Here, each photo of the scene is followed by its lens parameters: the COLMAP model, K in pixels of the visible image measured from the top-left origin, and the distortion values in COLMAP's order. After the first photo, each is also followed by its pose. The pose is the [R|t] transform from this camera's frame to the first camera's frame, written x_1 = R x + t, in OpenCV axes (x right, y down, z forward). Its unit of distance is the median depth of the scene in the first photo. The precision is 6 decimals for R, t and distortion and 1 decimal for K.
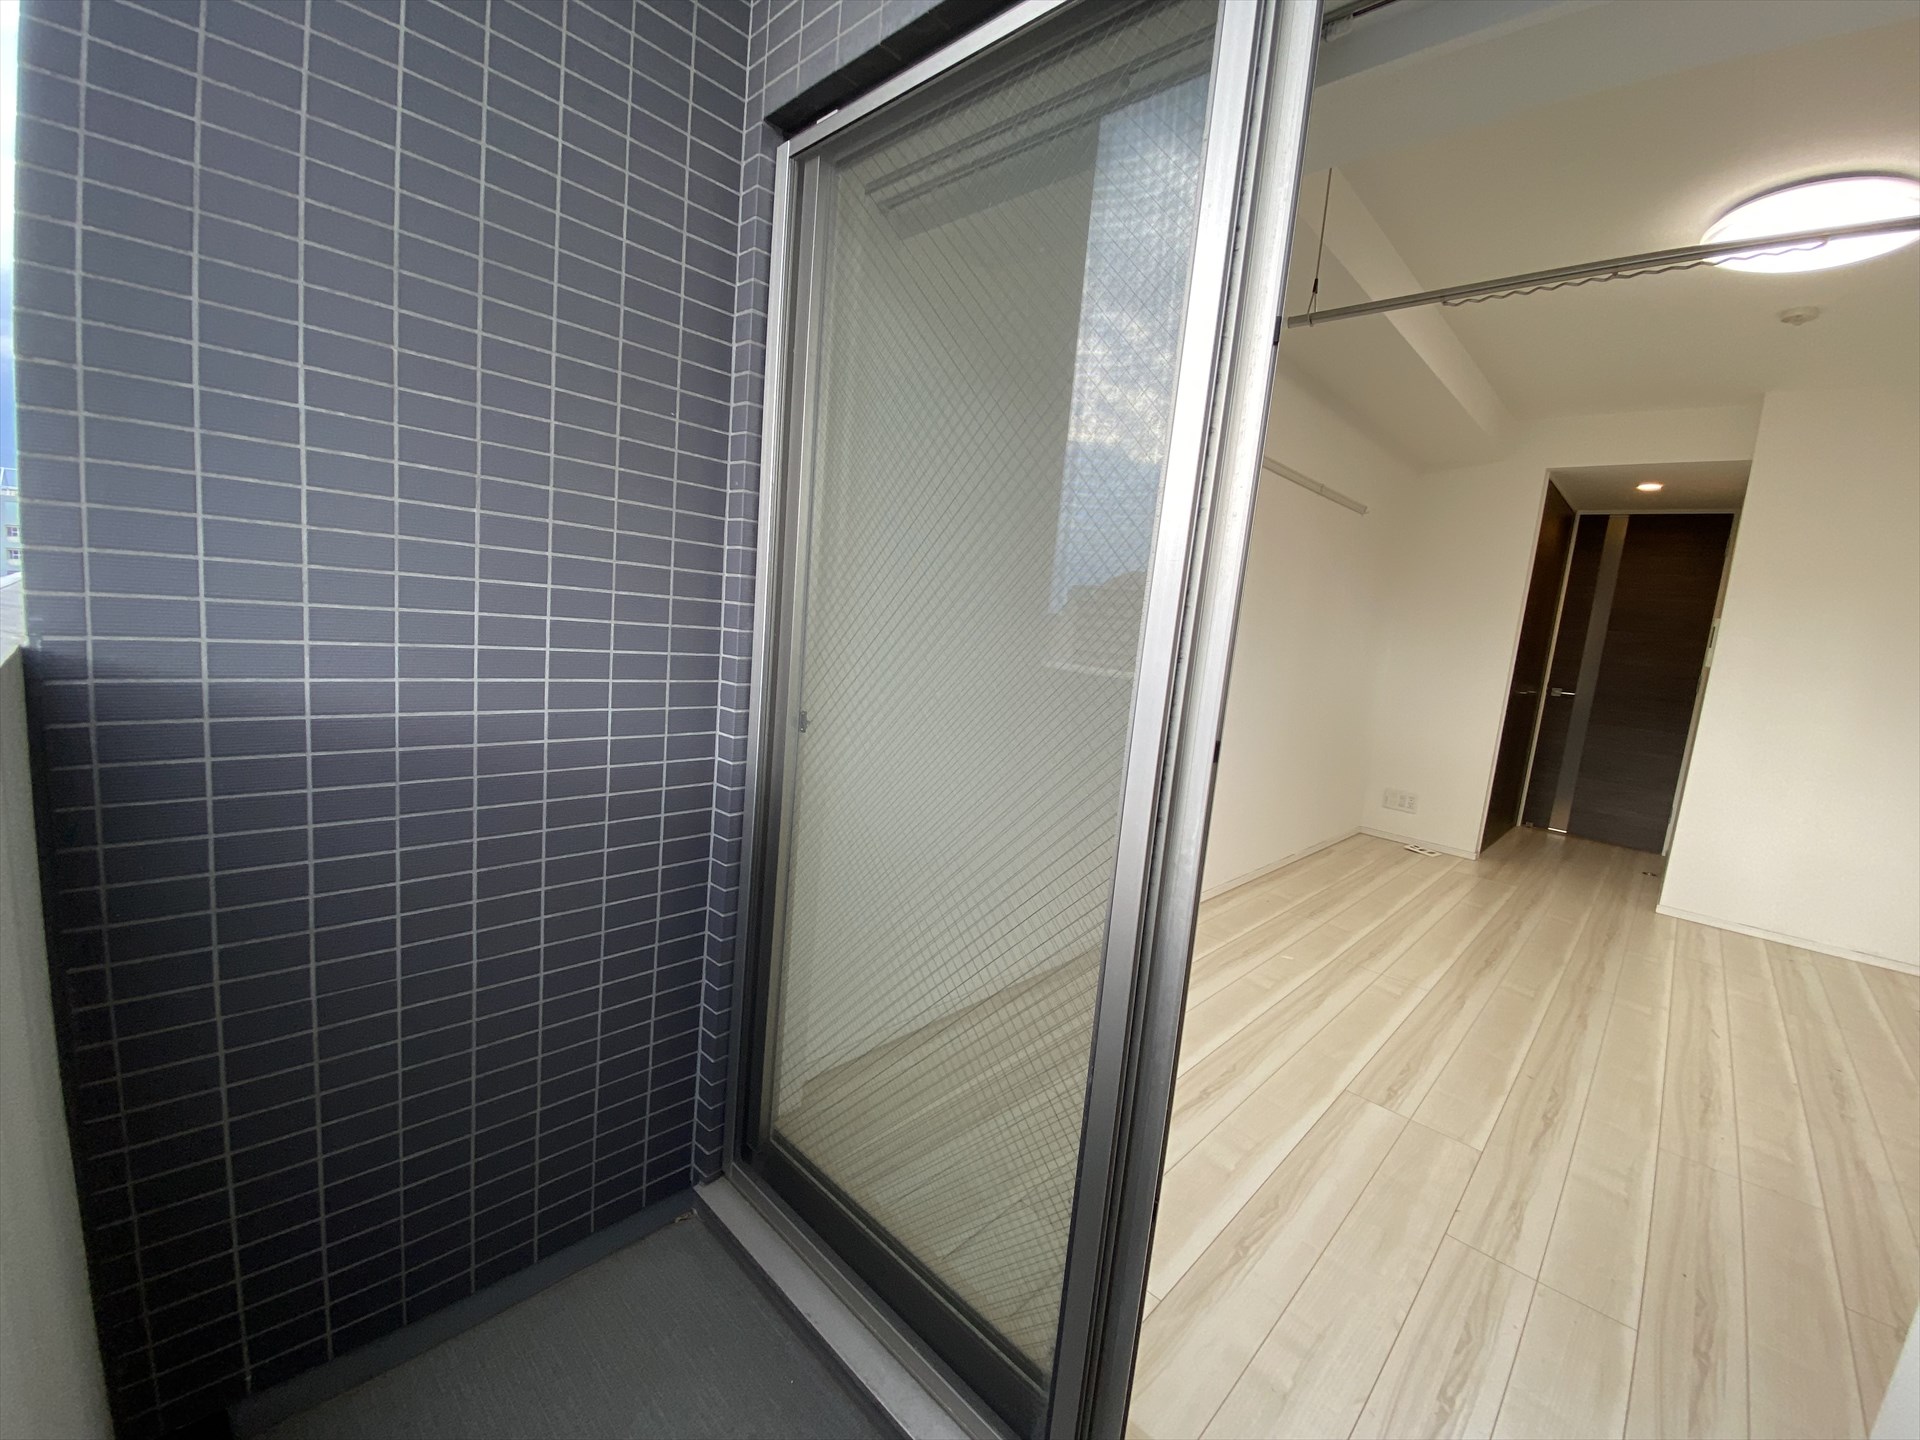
lens RADIAL K [[790.3, 0, 943.3], [0, 790.3, 717.0], [0, 0, 1]] dist [0.011860, -0.015542]
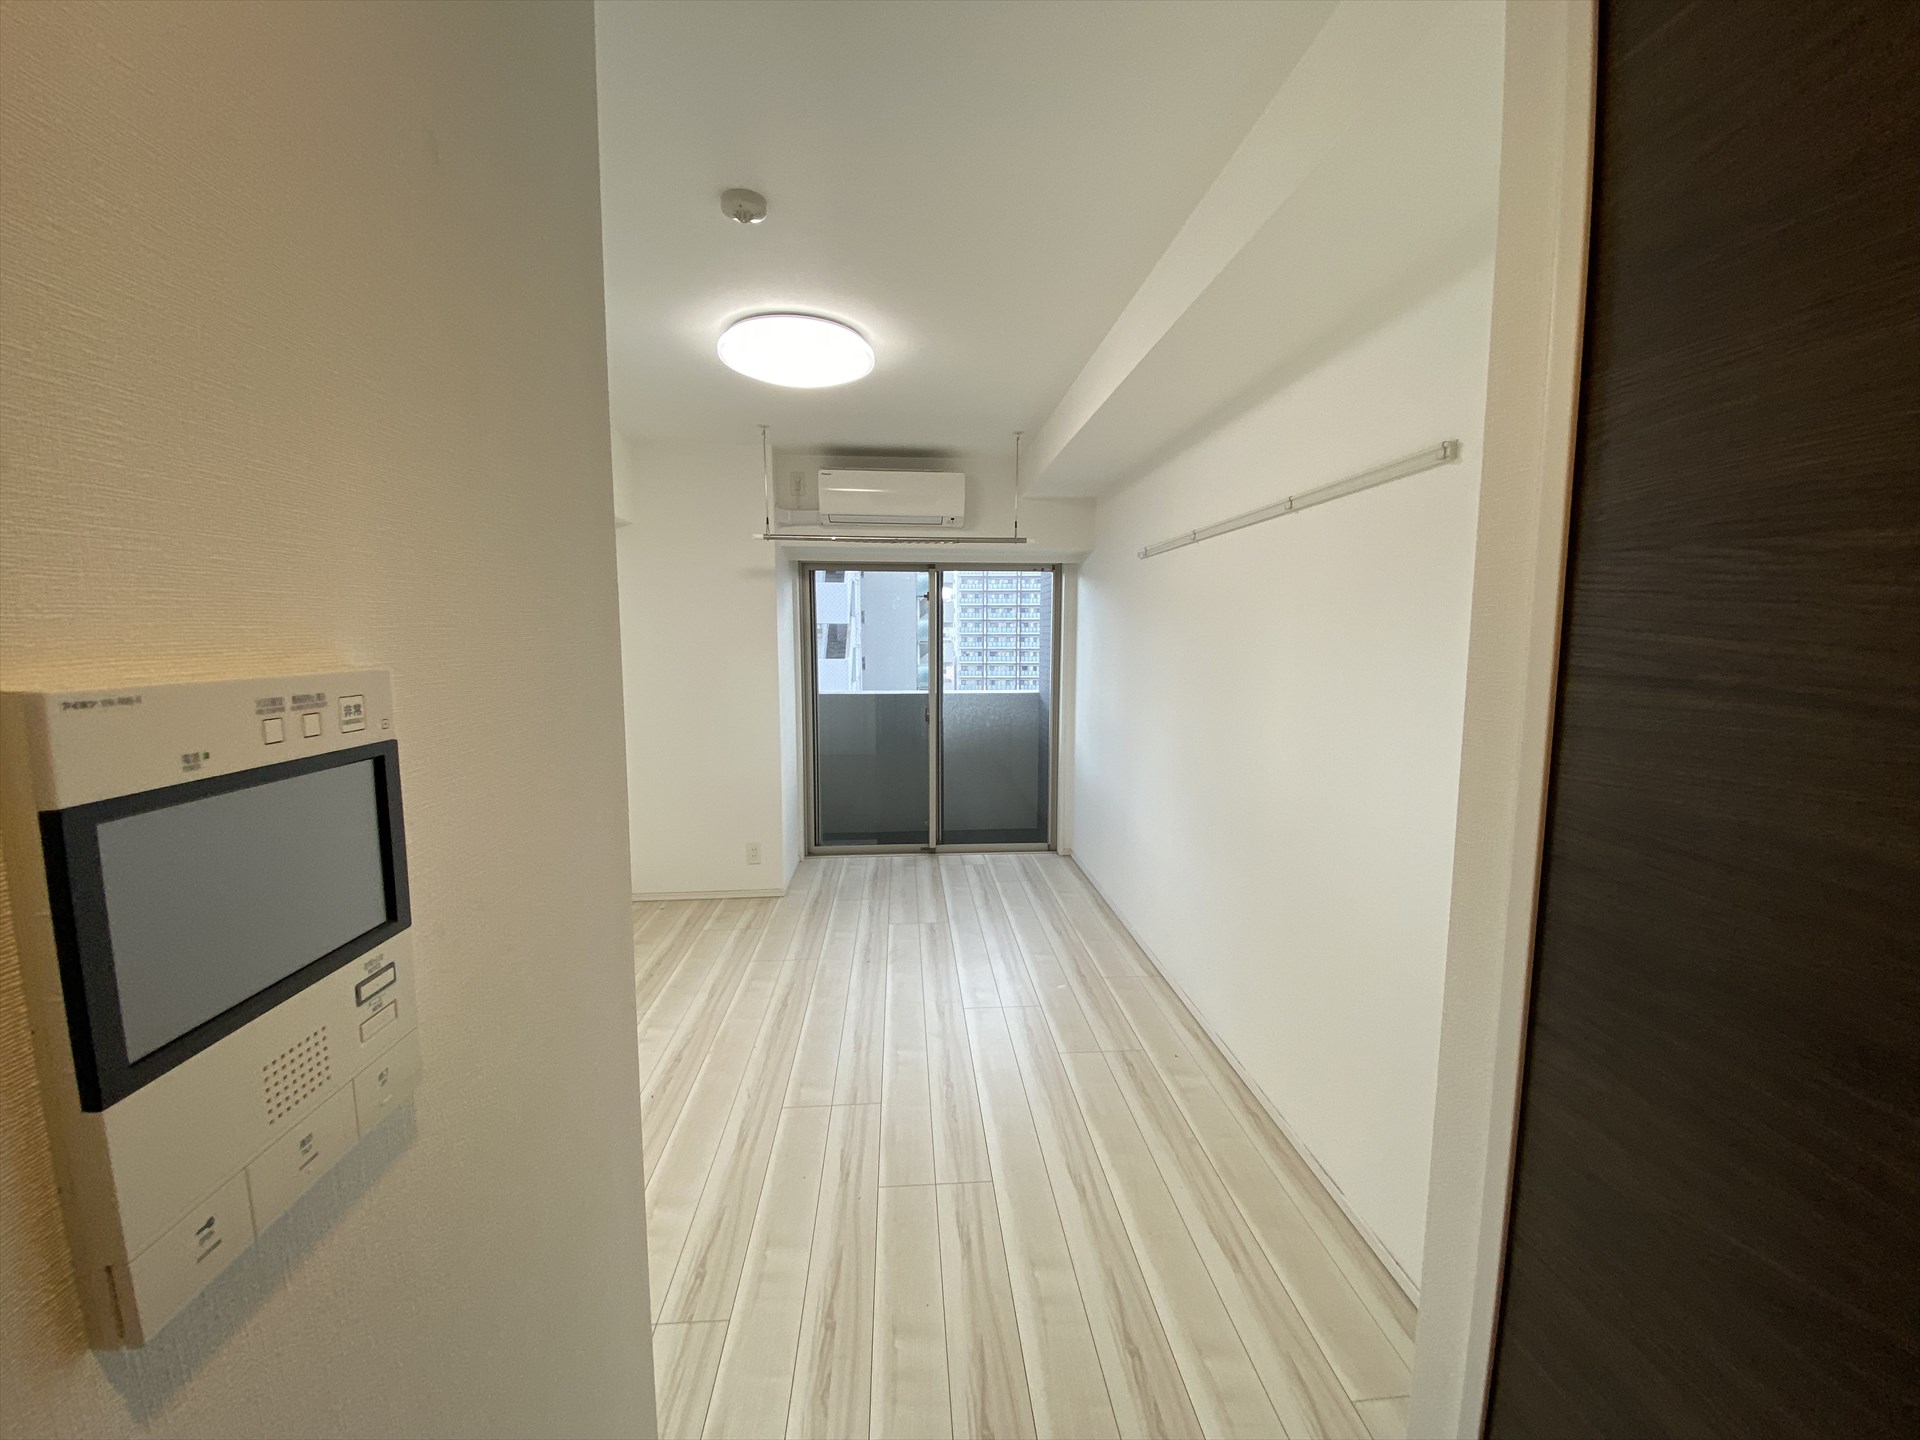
lens RADIAL K [[775.7, 0, 958.7], [0, 775.7, 711.8], [0, 0, 1]] dist [0.011750, -0.018013]
pose [[-0.662580, -0.012615, -0.748885, 1.036556], [-0.159843, 0.979206, 0.124927, -0.149648], [0.731736, 0.202478, -0.650818, 1.161113]]
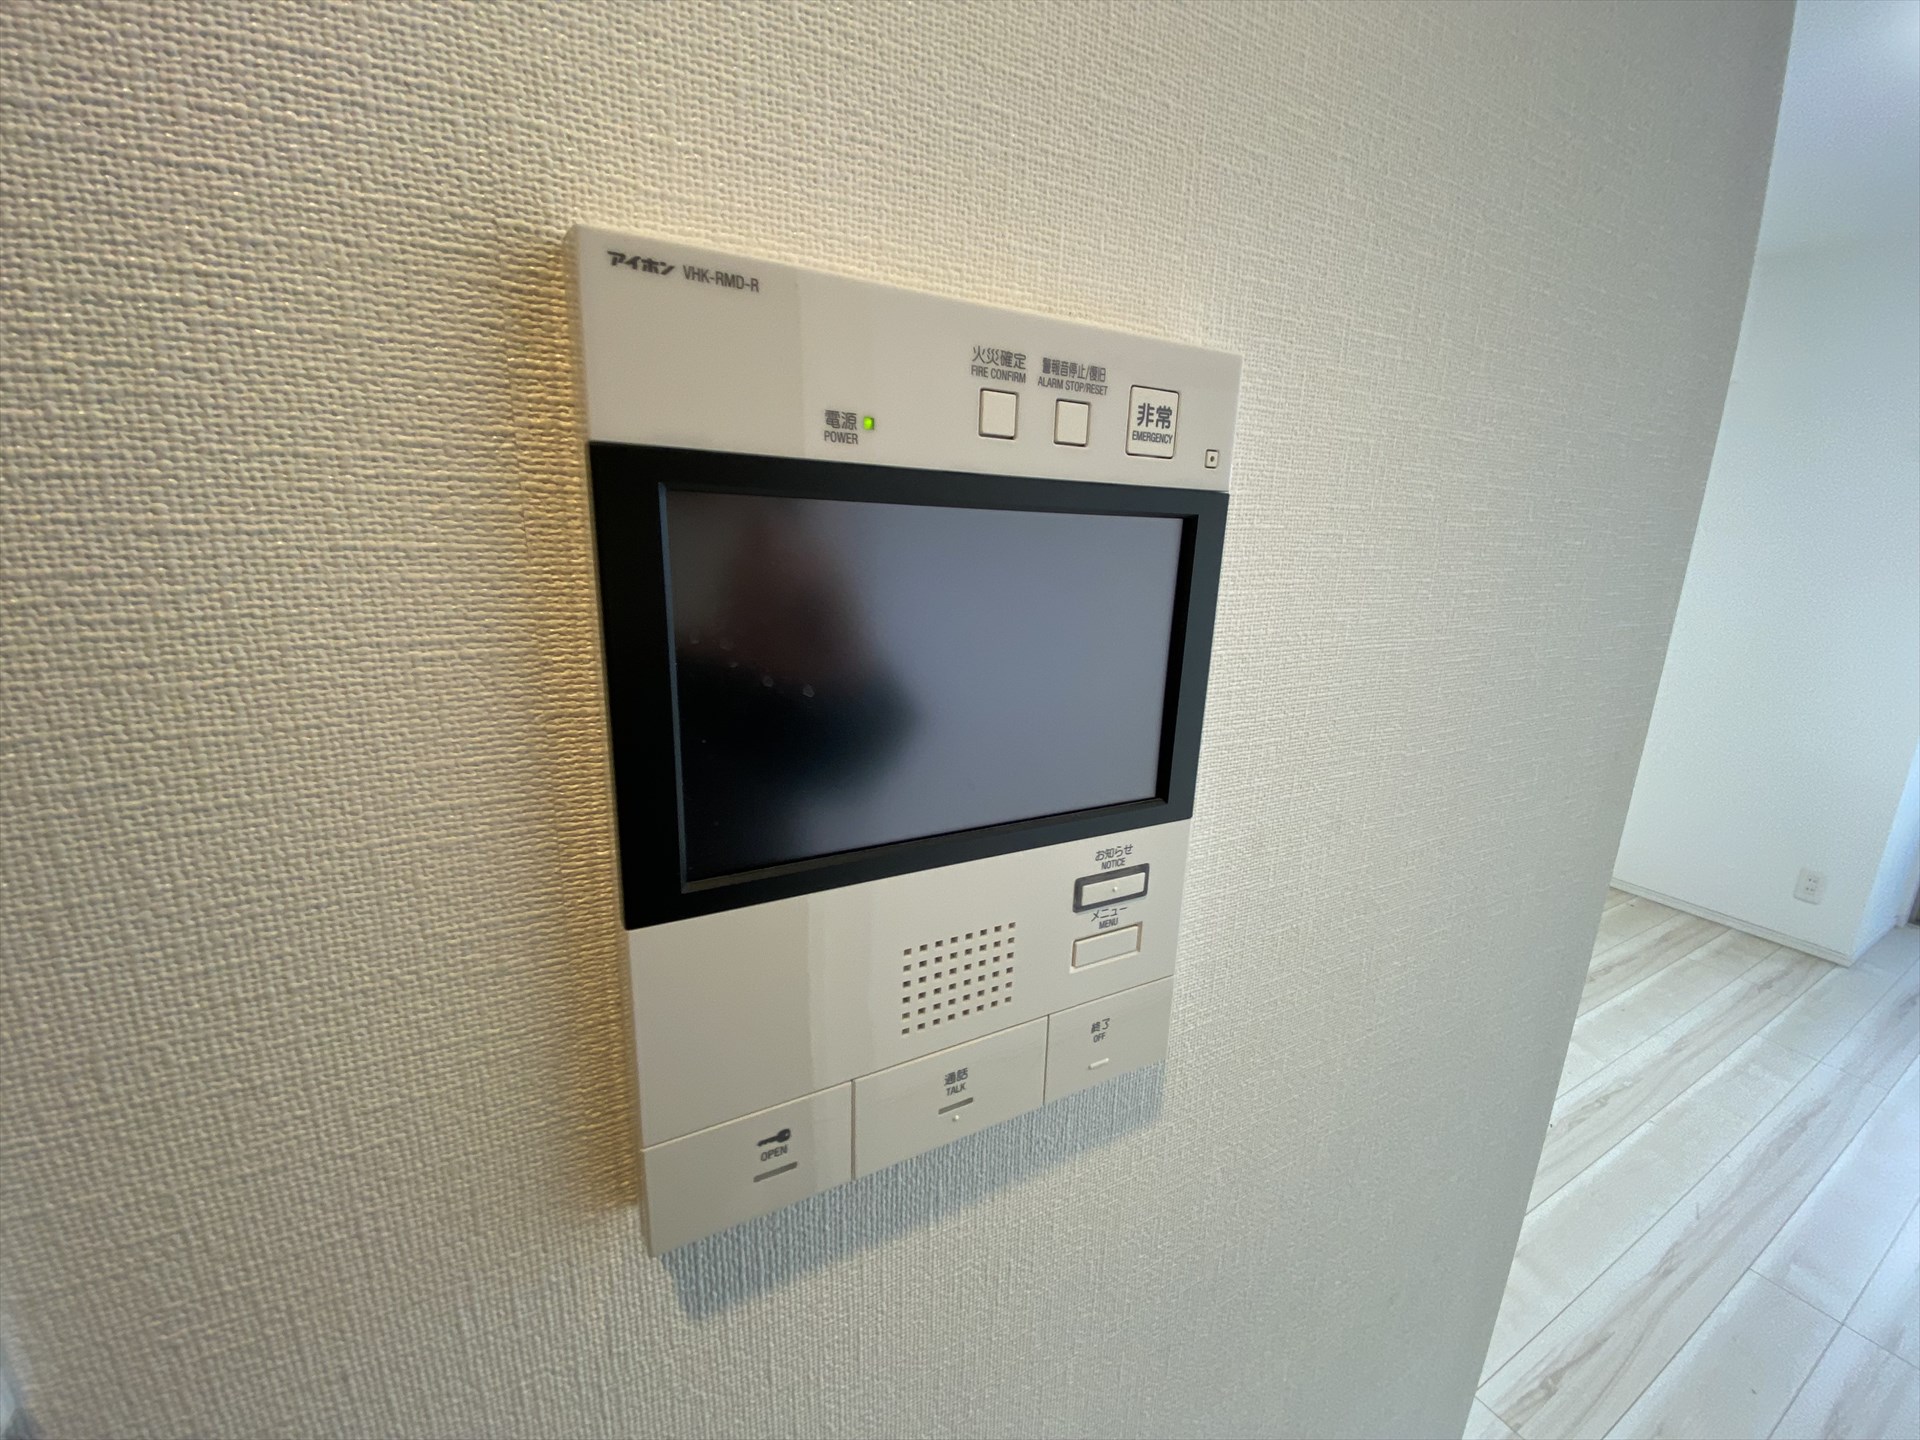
lens RADIAL K [[759.8, 0, 954.0], [0, 759.8, 721.8], [0, 0, 1]] dist [0.032209, -0.026714]
pose [[-0.948957, -0.179909, 0.259064, 1.006391], [-0.071239, 0.922397, 0.379616, -0.122174], [-0.307256, 0.341784, -0.888131, 1.094205]]
